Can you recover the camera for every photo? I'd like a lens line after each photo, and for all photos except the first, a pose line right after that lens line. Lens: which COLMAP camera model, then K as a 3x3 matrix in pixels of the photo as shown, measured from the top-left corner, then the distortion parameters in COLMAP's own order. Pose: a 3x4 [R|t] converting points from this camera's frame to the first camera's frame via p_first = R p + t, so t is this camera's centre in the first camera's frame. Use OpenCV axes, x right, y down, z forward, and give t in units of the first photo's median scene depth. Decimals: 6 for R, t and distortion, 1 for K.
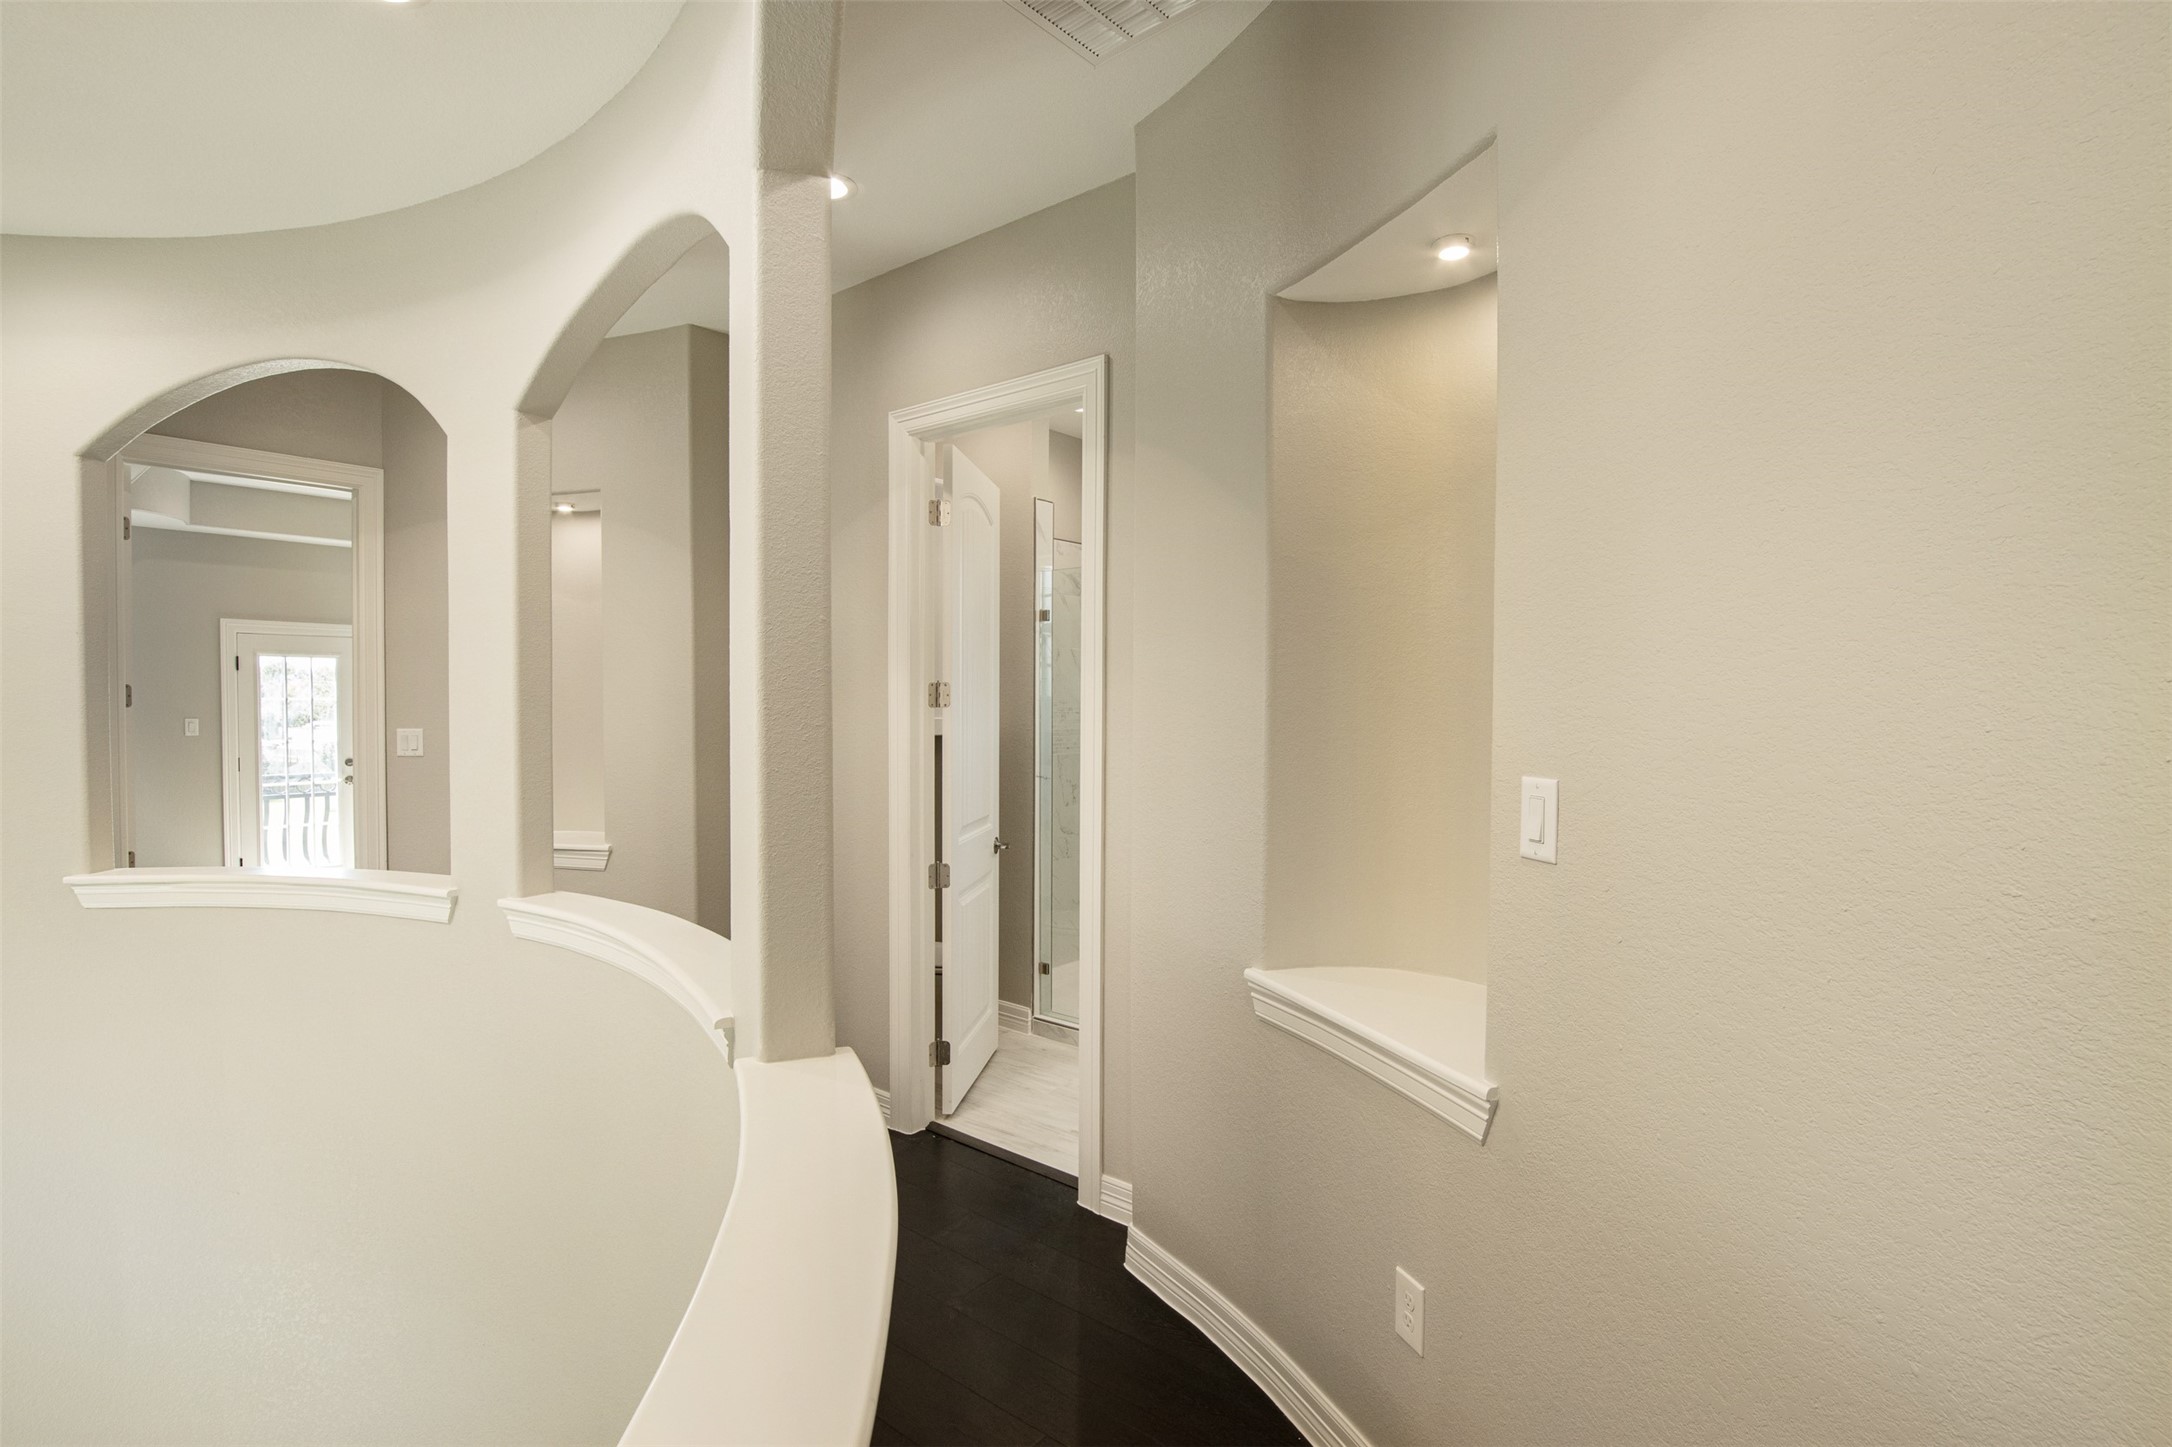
lens RADIAL K [[1035.4, 0, 1084.0], [0, 1035.4, 696.5], [0, 0, 1]] dist [-0.043415, 0.000067]
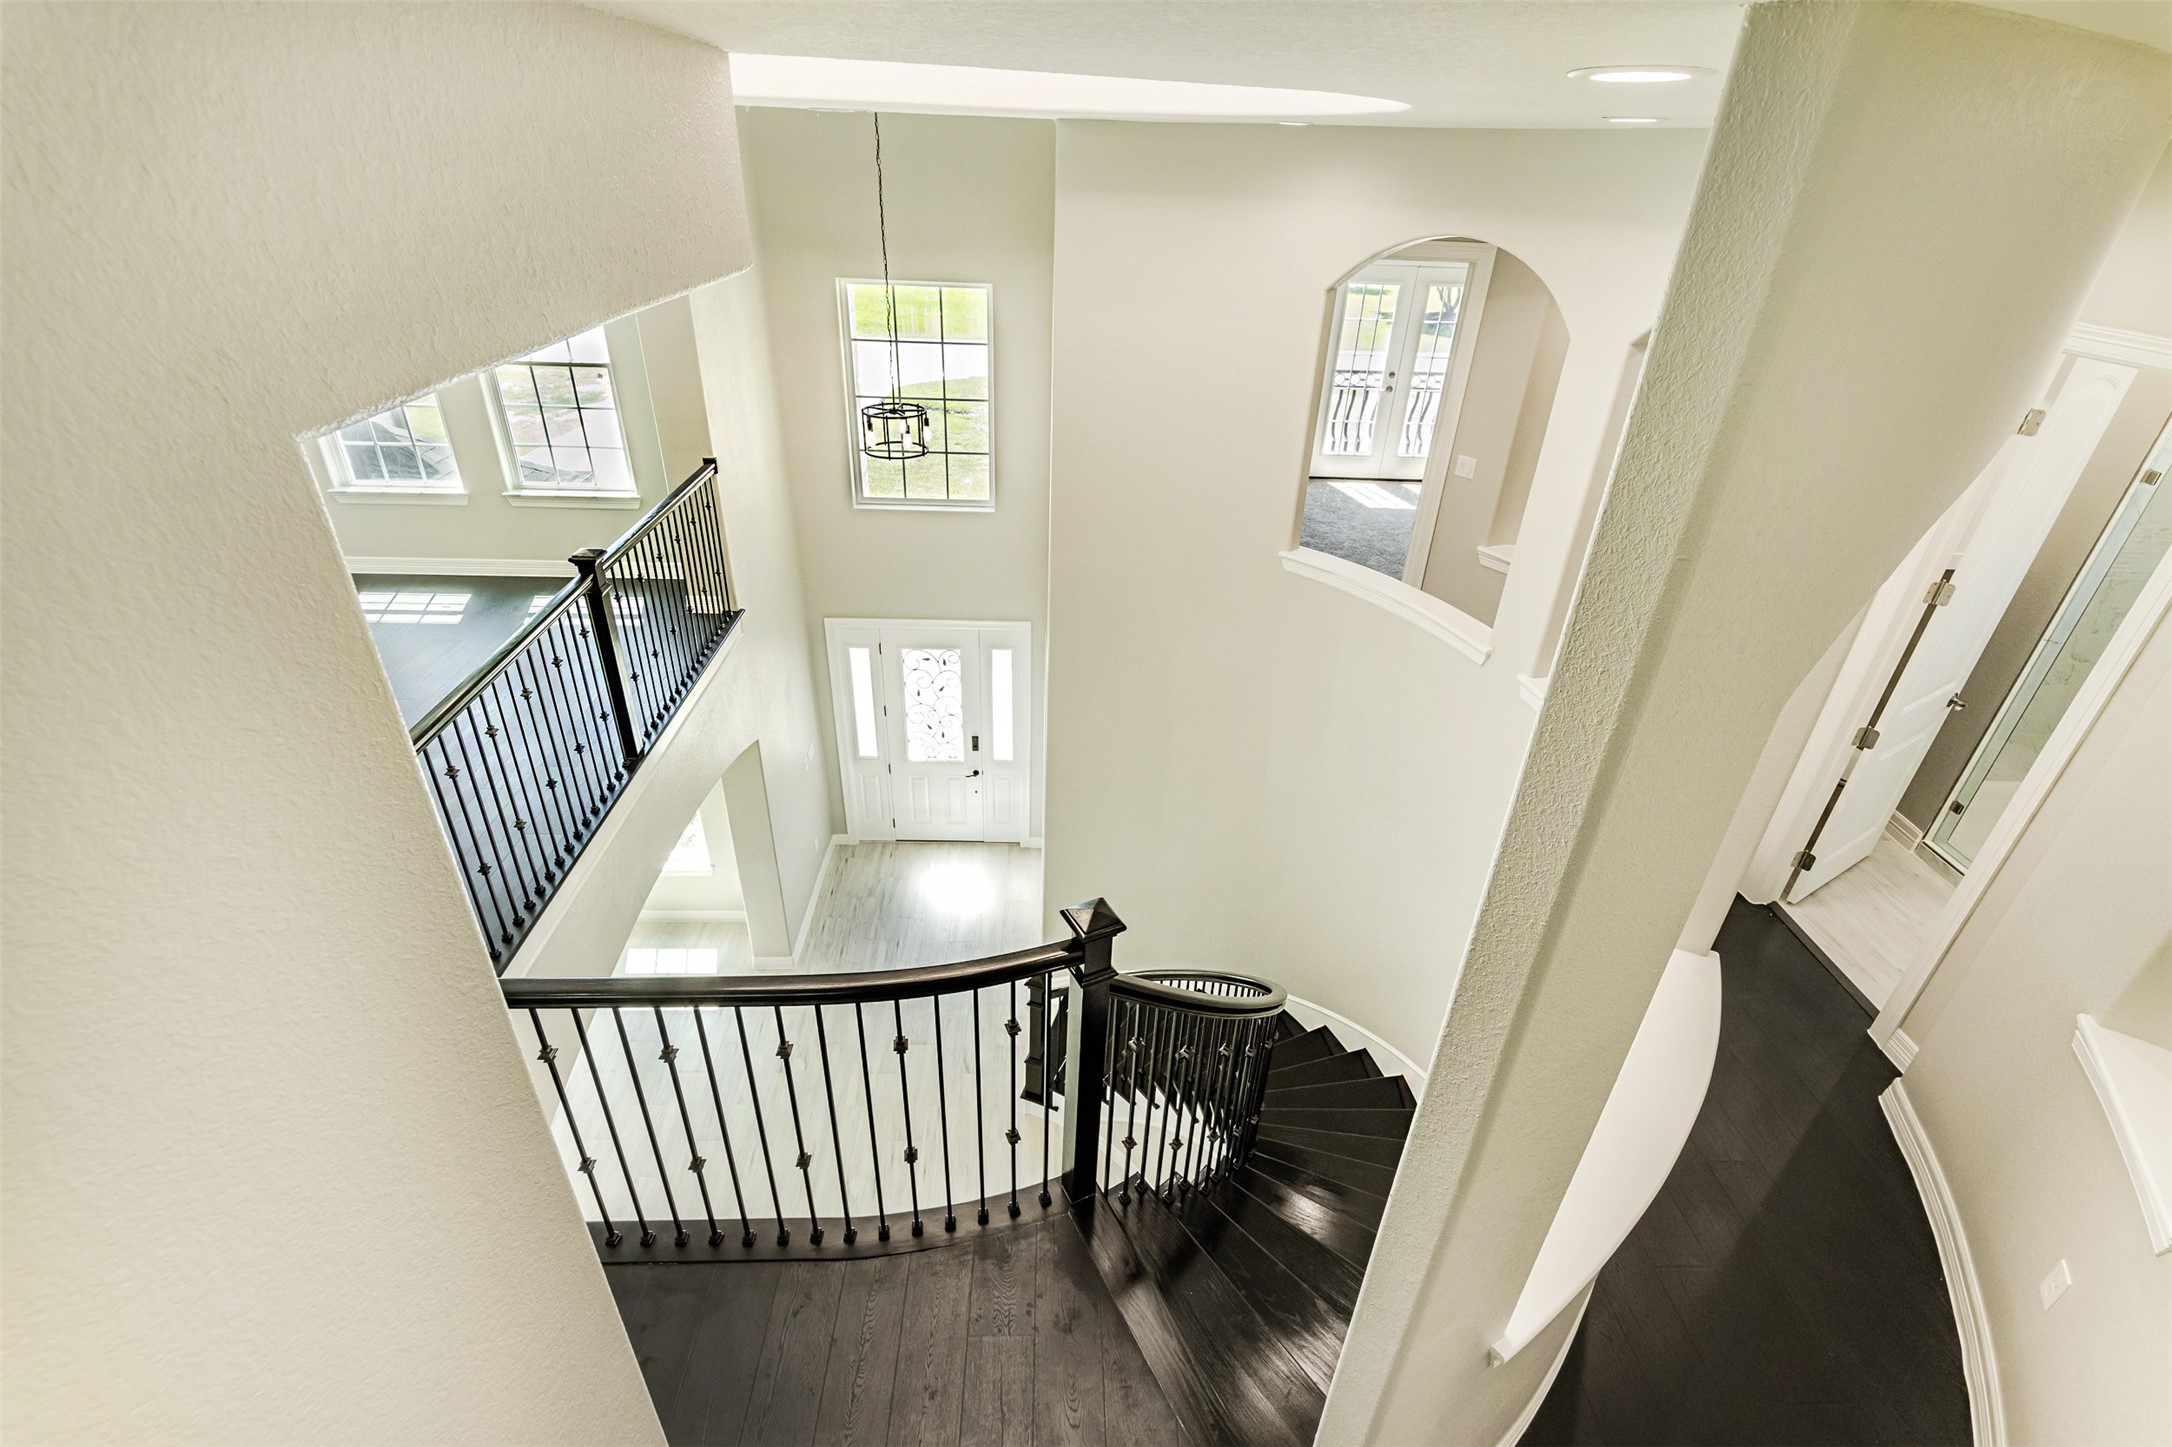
lens RADIAL K [[1005.8, 0, 1086.0], [0, 1005.8, 723.5], [0, 0, 1]] dist [0.001514, 0.000187]
pose [[0.652894, 0.406175, -0.639337, 0.003780], [-0.049896, 0.865295, 0.498773, -0.338029], [0.755804, -0.293745, 0.585212, -0.300989]]
